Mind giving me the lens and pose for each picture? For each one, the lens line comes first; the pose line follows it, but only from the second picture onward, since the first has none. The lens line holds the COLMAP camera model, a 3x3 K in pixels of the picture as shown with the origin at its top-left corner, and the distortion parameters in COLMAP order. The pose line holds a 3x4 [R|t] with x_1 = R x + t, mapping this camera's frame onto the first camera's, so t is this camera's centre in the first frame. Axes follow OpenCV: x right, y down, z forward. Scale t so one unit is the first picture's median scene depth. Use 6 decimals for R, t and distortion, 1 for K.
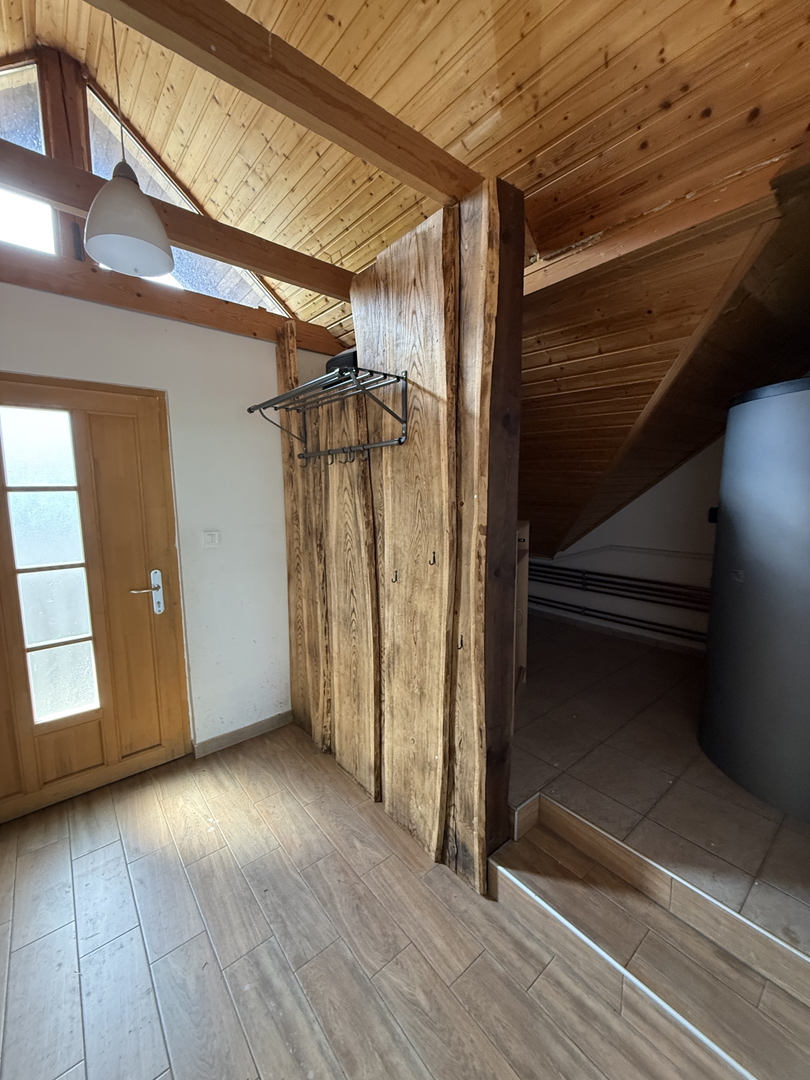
lens RADIAL K [[433.1, 0, 406.7], [0, 433.1, 539.8], [0, 0, 1]] dist [0.000693, 0.000177]
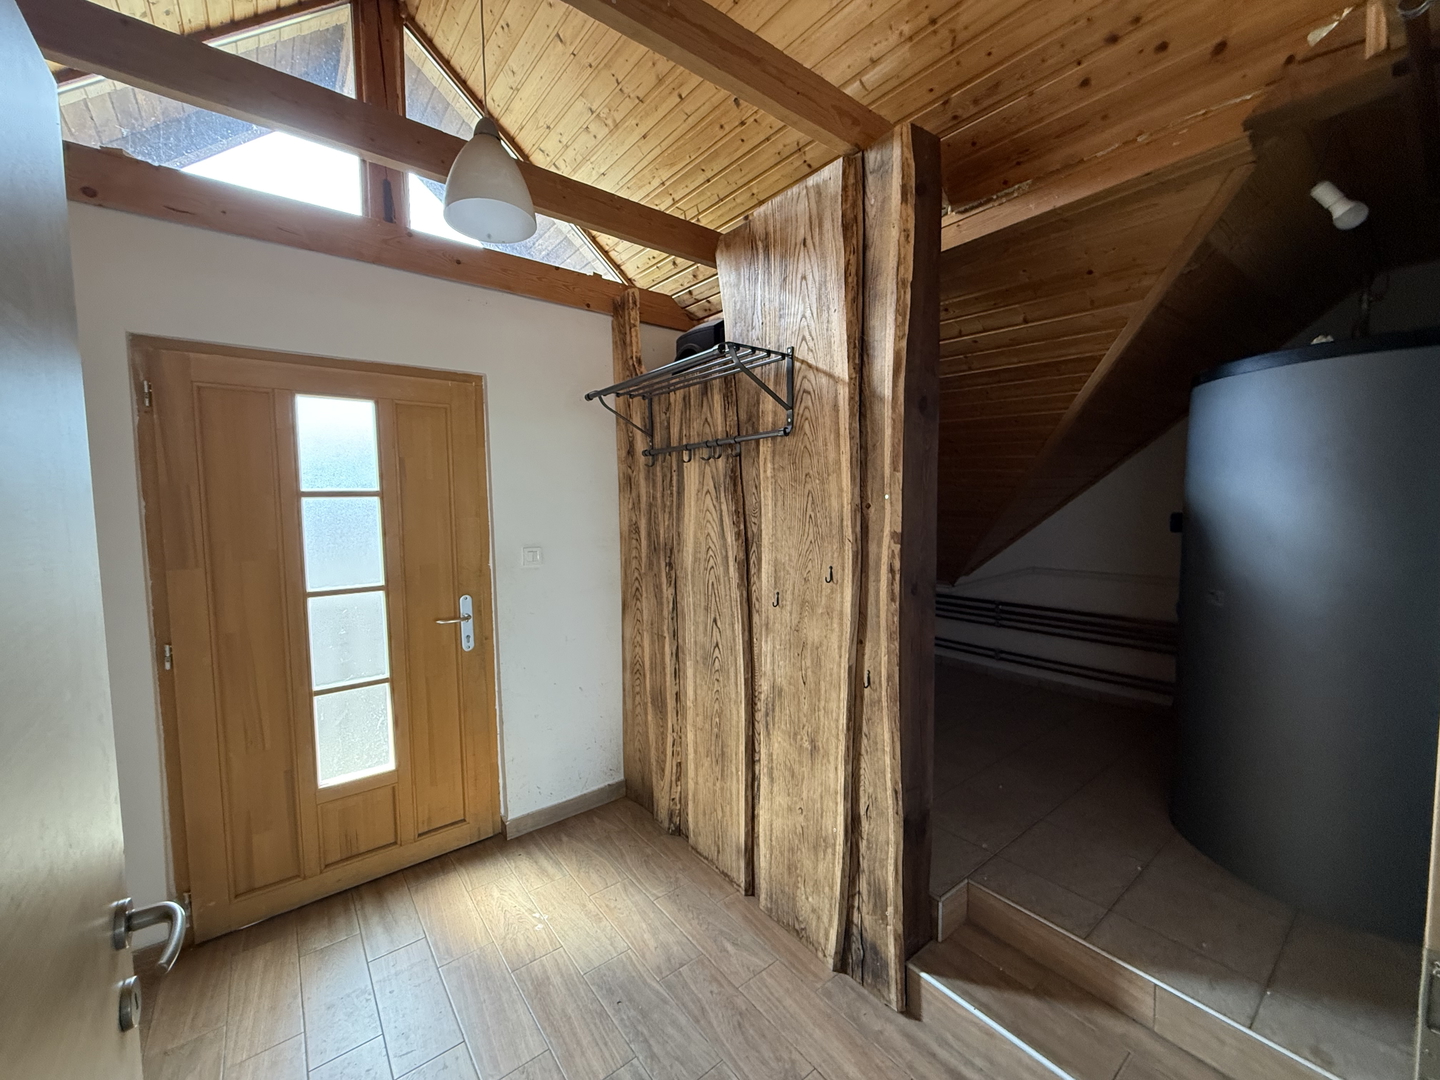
lens RADIAL K [[576.1, 0, 721.3], [0, 576.1, 536.6], [0, 0, 1]] dist [0.001232, 0.000083]
pose [[0.999632, -0.003973, -0.026824, -0.098137], [0.002459, 0.998414, -0.056250, 0.028279], [0.027005, 0.056164, 0.998056, -0.069044]]
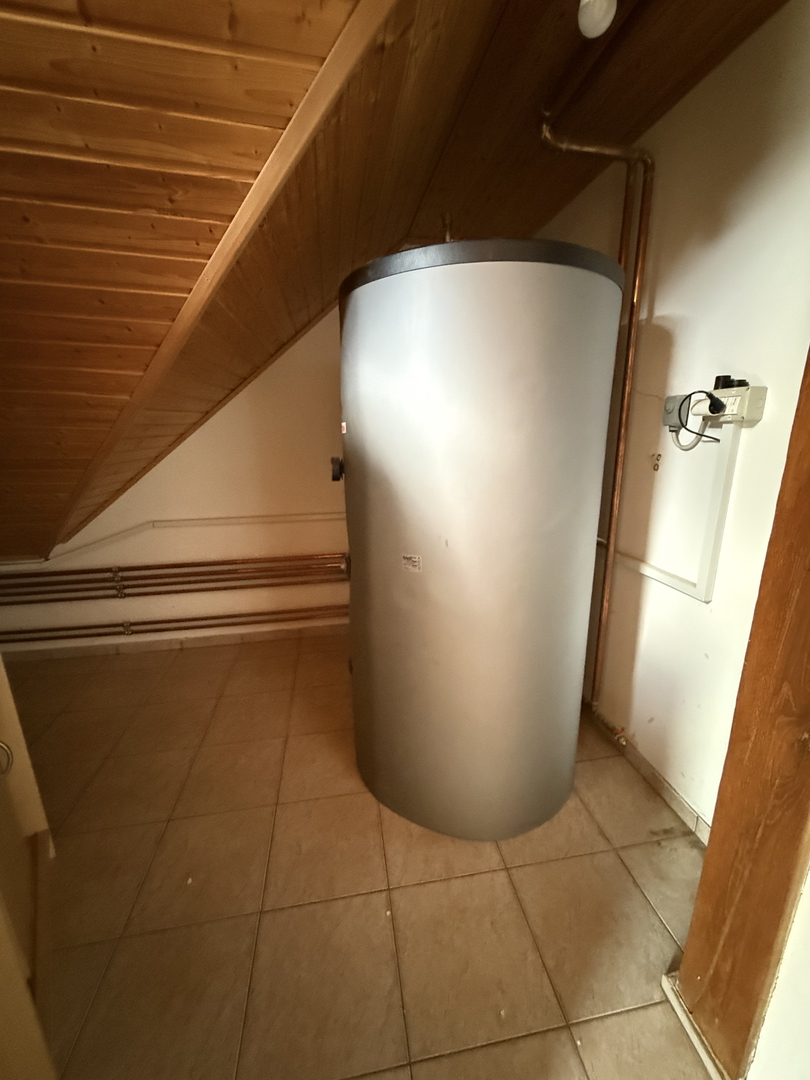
lens RADIAL K [[433.1, 0, 406.7], [0, 433.1, 539.8], [0, 0, 1]] dist [0.000693, 0.000177]
pose [[0.498015, -0.213530, 0.840468, 0.210795], [0.111861, 0.976931, 0.181917, -0.068253], [-0.859924, 0.003418, 0.510411, 0.645611]]
